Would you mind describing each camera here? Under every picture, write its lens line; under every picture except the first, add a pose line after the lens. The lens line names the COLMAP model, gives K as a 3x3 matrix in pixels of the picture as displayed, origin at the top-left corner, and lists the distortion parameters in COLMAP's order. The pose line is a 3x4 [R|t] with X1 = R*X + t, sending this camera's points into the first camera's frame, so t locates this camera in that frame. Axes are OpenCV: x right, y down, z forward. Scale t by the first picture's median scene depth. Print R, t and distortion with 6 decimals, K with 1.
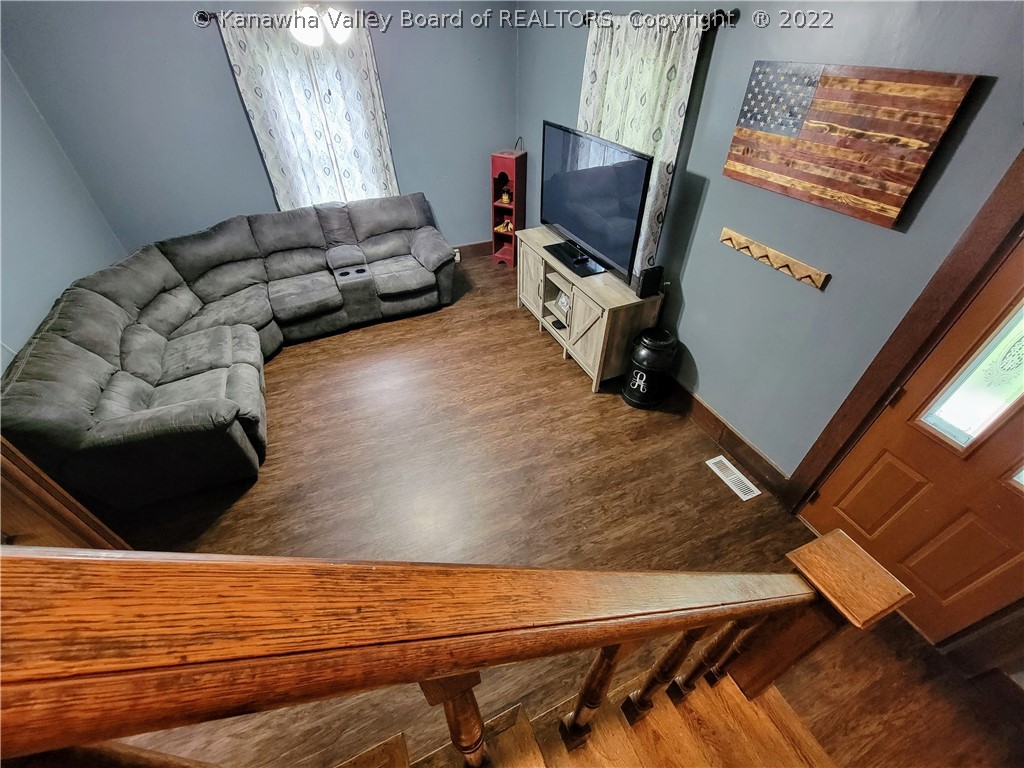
lens RADIAL K [[415.3, 0, 507.7], [0, 415.3, 385.7], [0, 0, 1]] dist [0.002020, -0.000245]
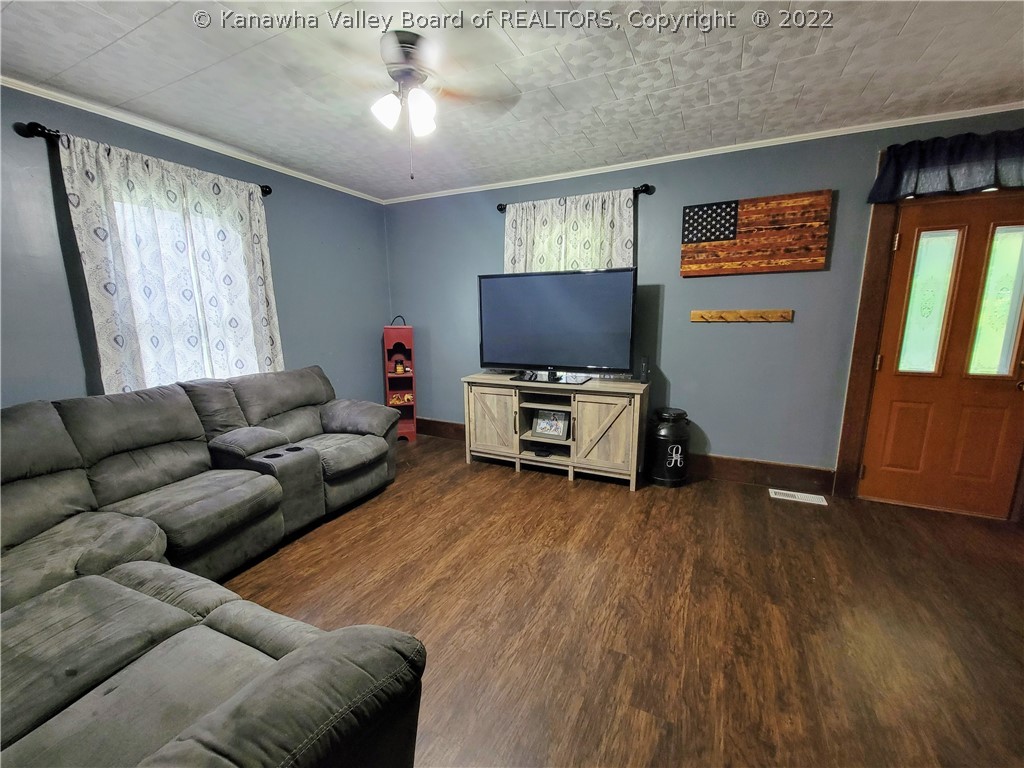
lens RADIAL K [[415.3, 0, 511.5], [0, 415.3, 390.2], [0, 0, 1]] dist [0.002020, -0.000245]
pose [[0.764696, -0.124435, 0.632262, -0.507550], [0.428130, 0.831423, -0.354176, 0.035238], [-0.481606, 0.541528, 0.689060, 0.318618]]
